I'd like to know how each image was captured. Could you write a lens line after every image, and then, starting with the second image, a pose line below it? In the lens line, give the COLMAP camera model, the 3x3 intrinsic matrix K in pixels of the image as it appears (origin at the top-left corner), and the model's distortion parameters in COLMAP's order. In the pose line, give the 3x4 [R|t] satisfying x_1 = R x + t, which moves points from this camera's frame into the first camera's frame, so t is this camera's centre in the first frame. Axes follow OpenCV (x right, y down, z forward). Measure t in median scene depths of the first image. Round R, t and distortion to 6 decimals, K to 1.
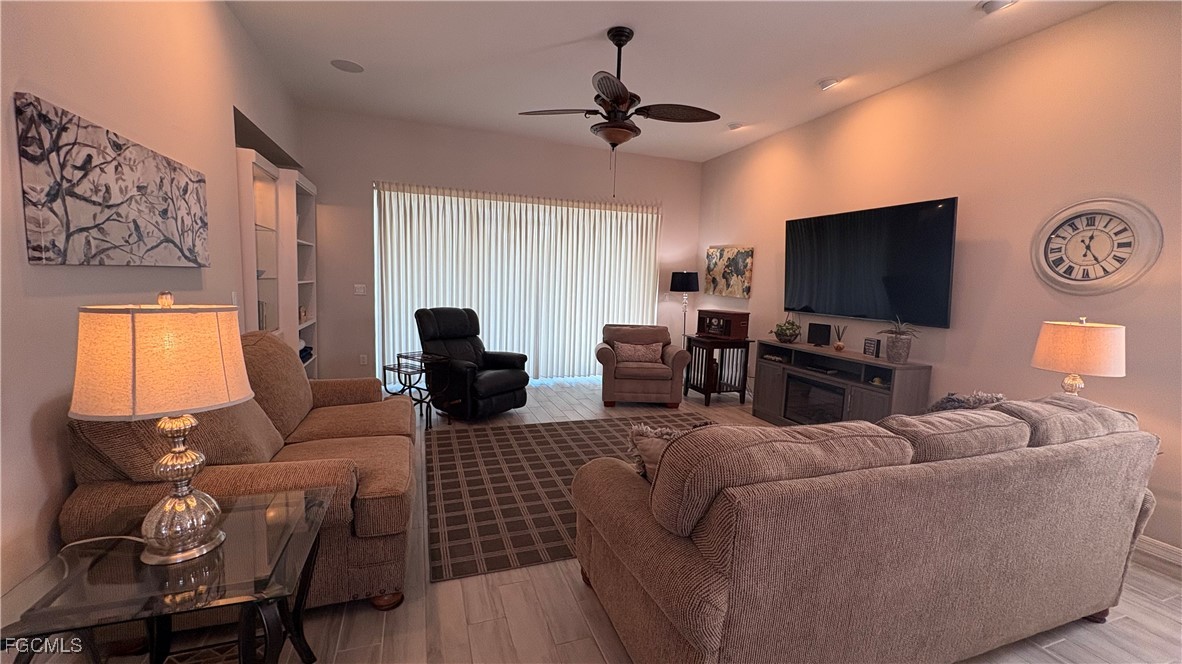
lens RADIAL K [[473.8, 0, 594.2], [0, 473.8, 331.4], [0, 0, 1]] dist [0.001561, 0.000396]
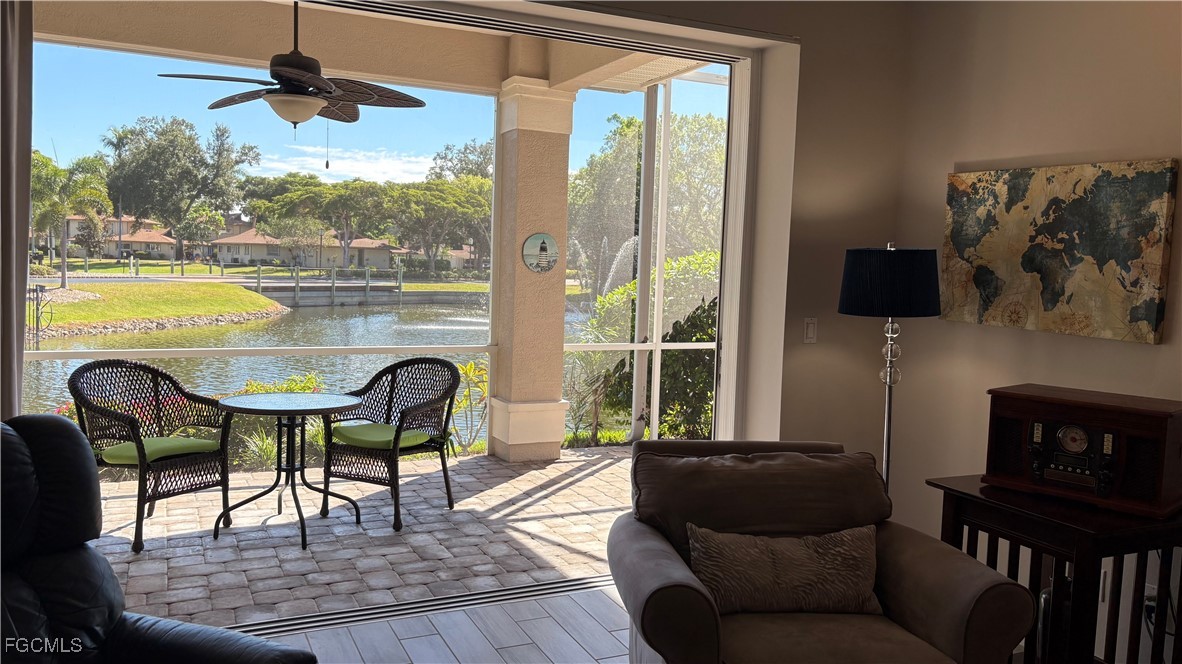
lens RADIAL K [[899.8, 0, 583.1], [0, 899.8, 323.7], [0, 0, 1]] dist [0.037751, -0.026292]
pose [[0.996831, -0.008704, 0.079065, -0.059891], [0.012037, 0.999054, -0.041786, -0.080664], [-0.078627, 0.042605, 0.995993, 0.637781]]
